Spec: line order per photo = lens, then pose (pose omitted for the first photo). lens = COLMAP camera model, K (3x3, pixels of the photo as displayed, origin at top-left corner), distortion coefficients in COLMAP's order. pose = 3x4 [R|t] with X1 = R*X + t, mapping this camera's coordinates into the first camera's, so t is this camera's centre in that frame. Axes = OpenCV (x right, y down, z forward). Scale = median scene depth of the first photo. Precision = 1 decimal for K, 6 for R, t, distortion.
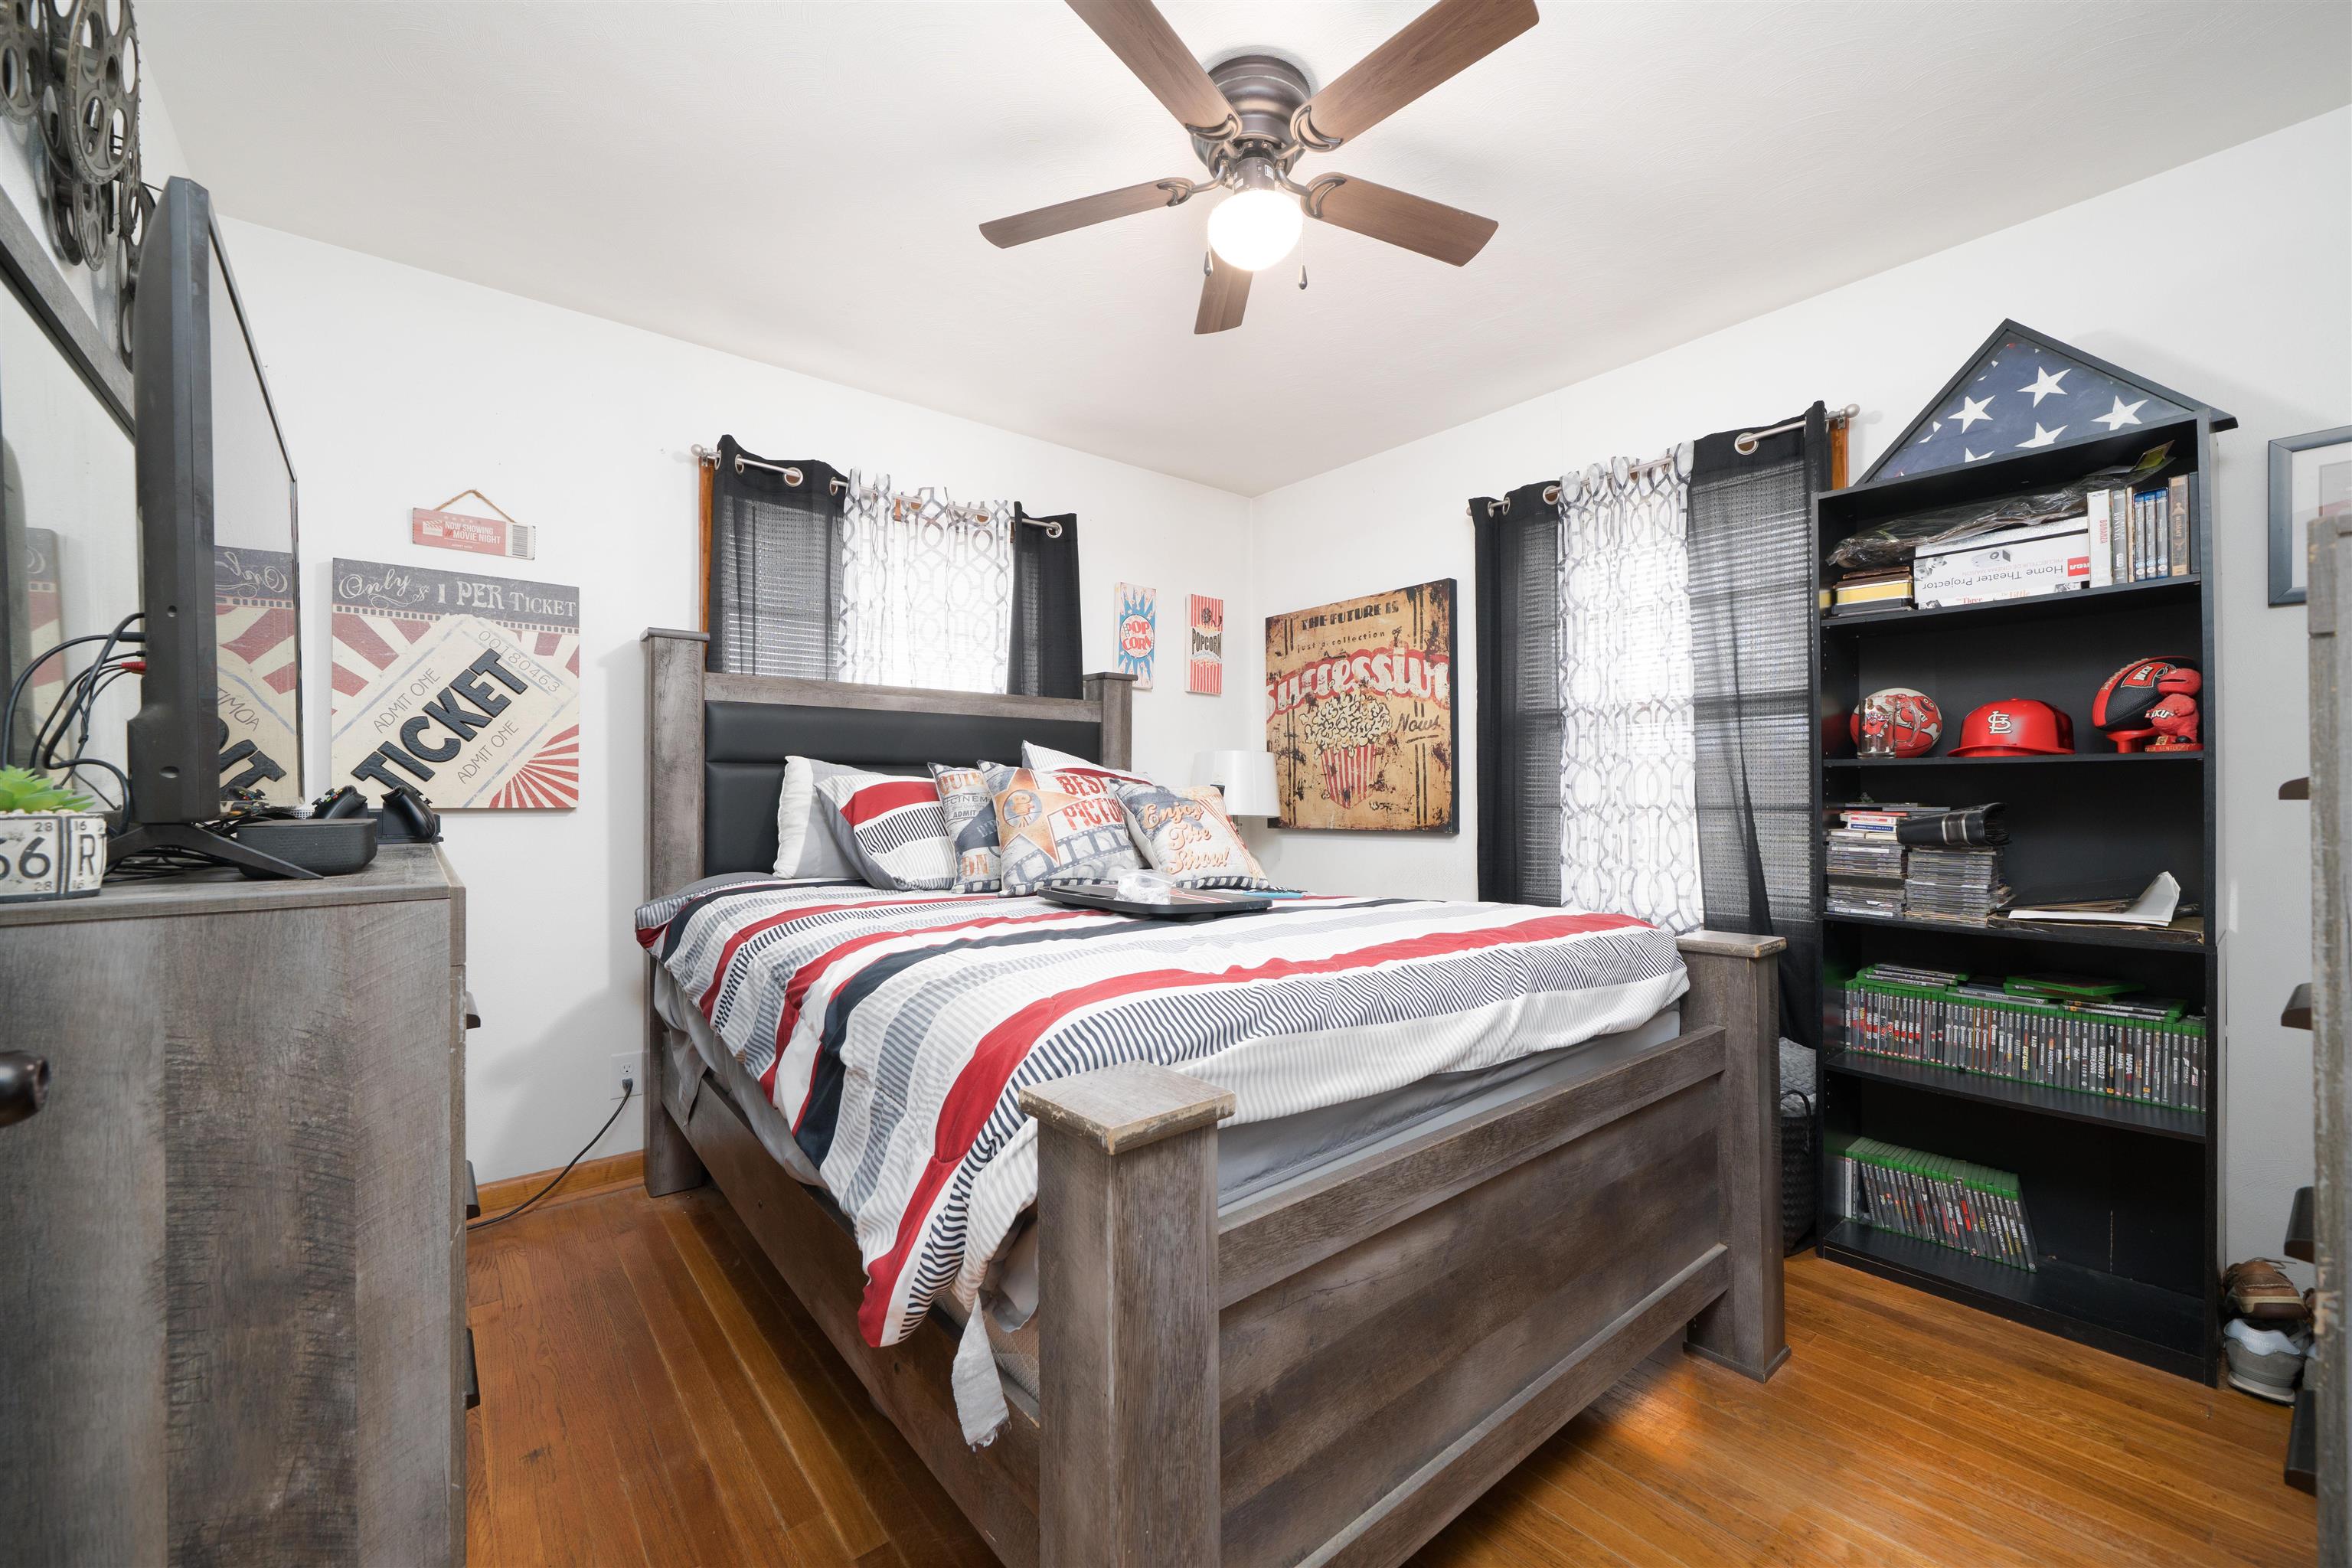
lens RADIAL K [[928.9, 0, 1166.1], [0, 928.9, 792.0], [0, 0, 1]] dist [-0.000690, -0.000034]
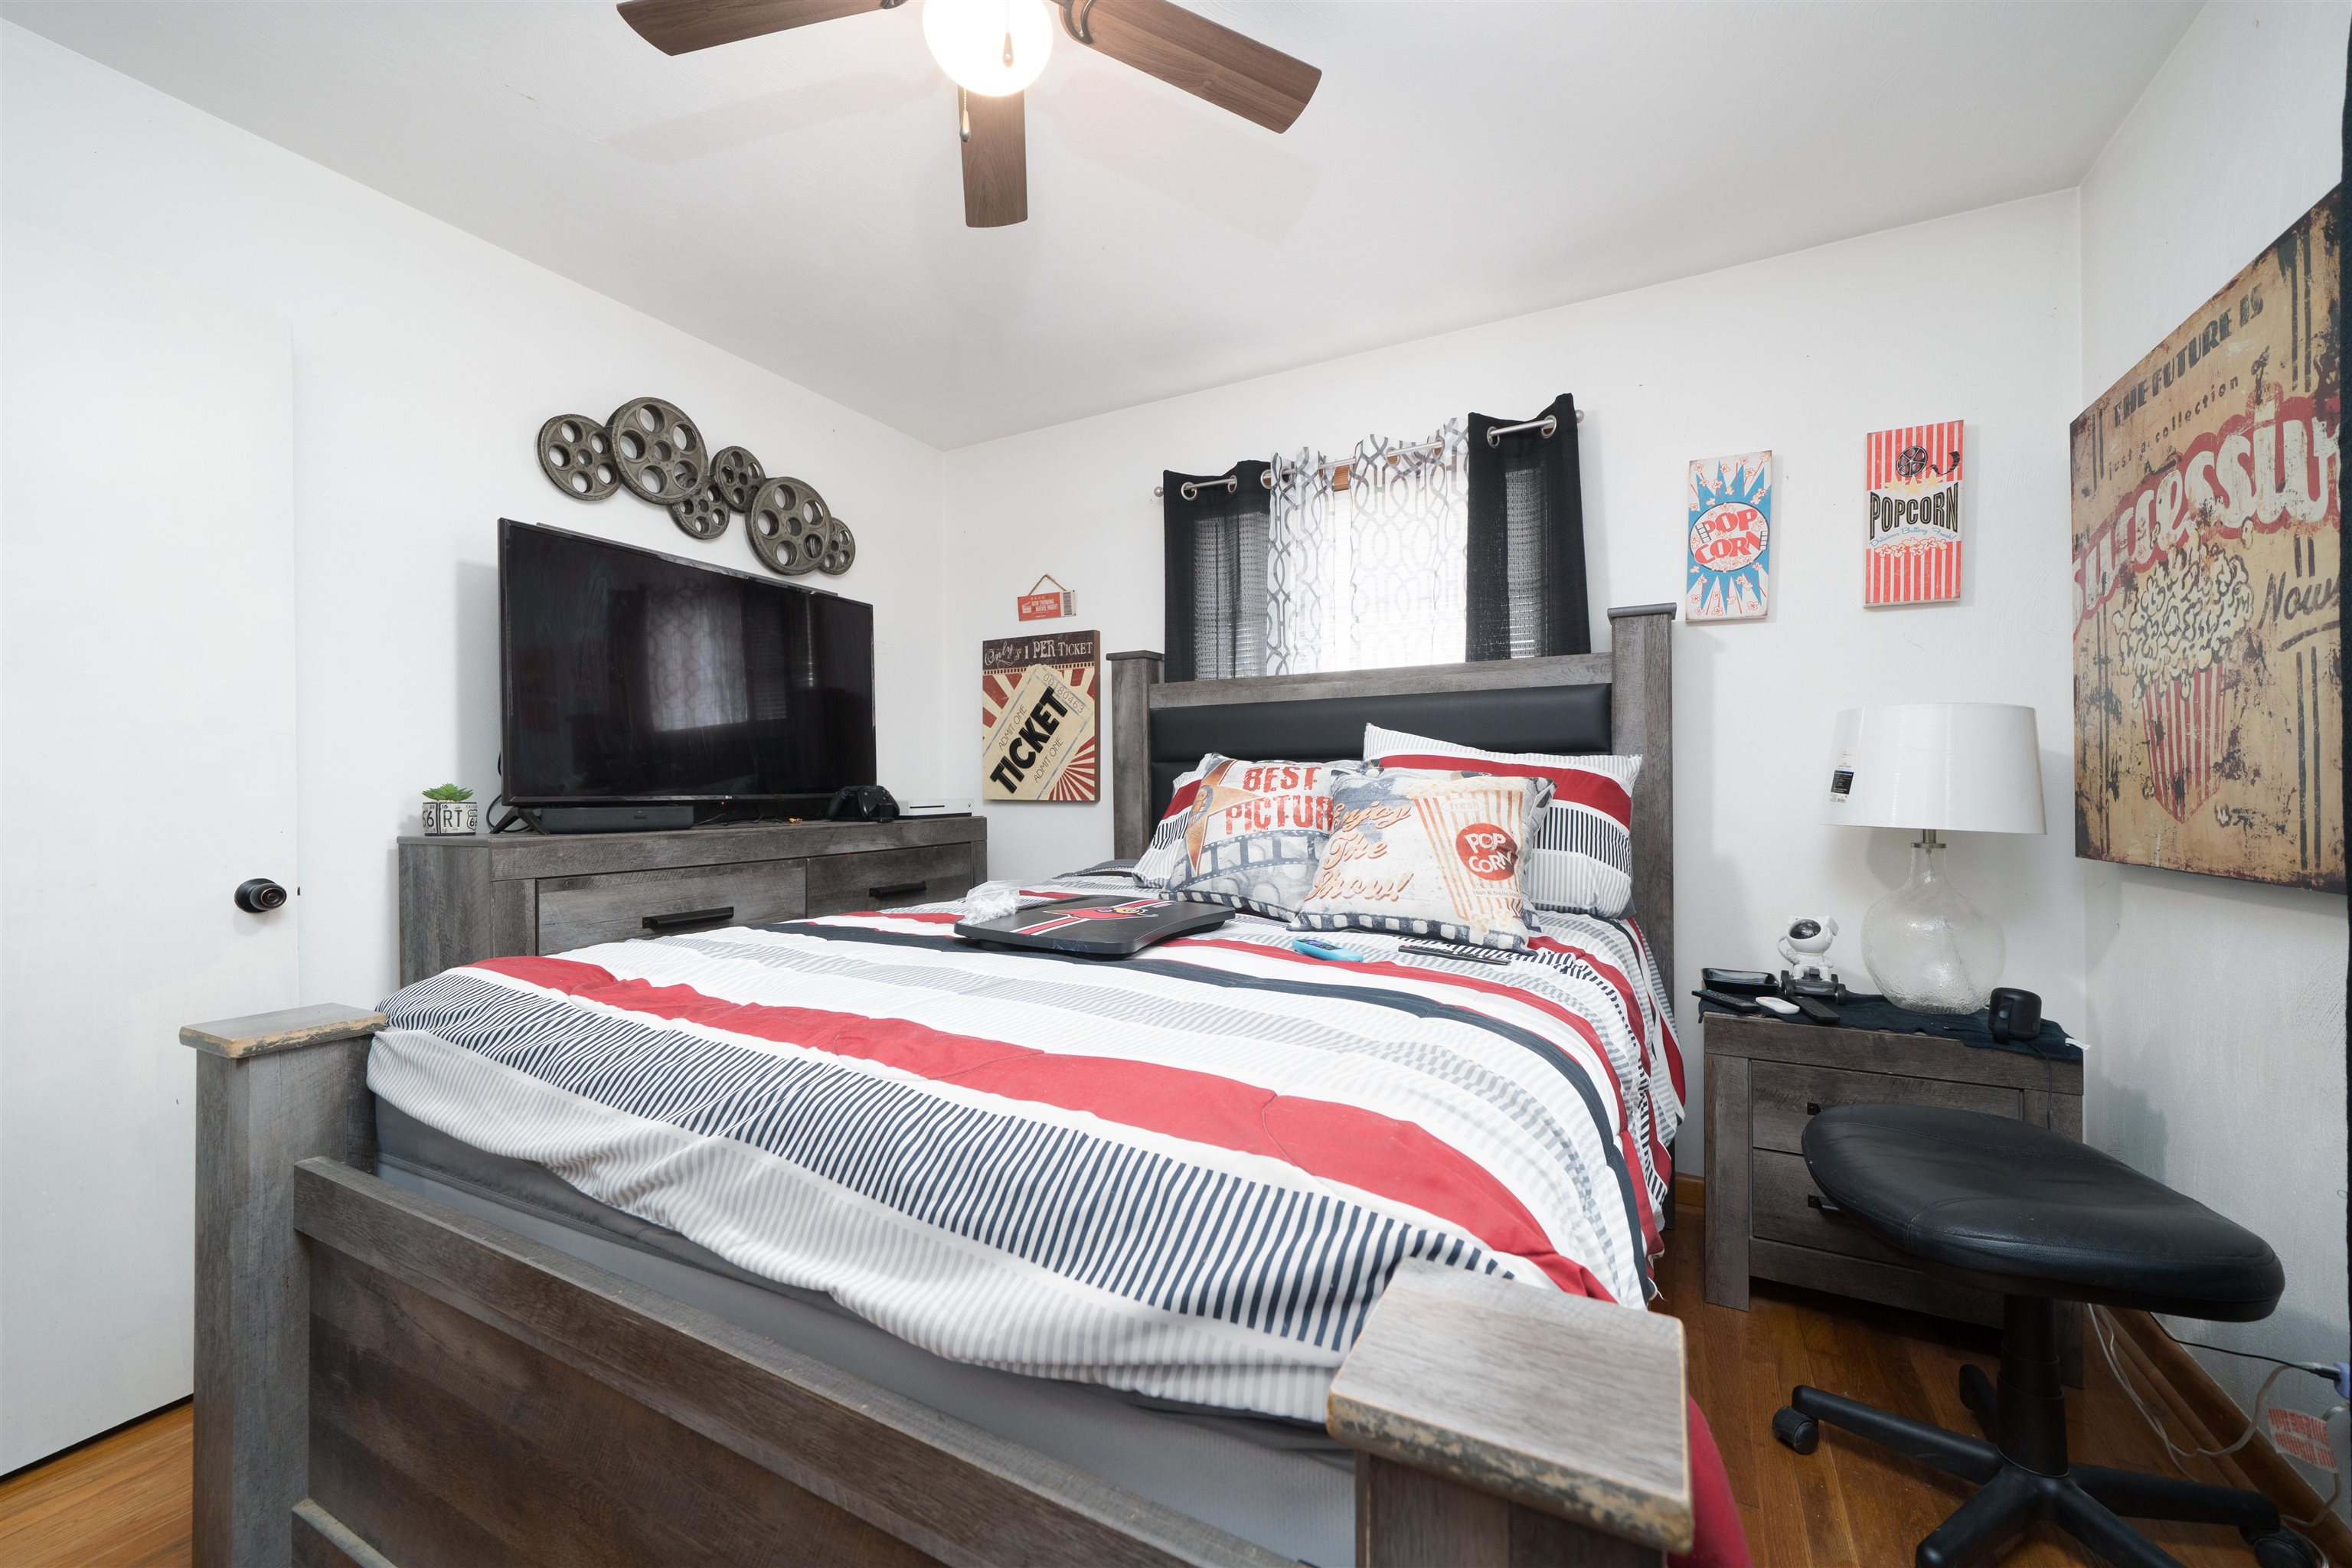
lens RADIAL K [[928.9, 0, 1168.4], [0, 928.9, 787.6], [0, 0, 1]] dist [-0.000690, -0.000034]
pose [[0.379616, -0.002655, -0.925140, 0.582336], [0.006392, 0.999980, -0.000247, -0.000171], [0.925122, -0.005820, 0.379625, 0.586283]]
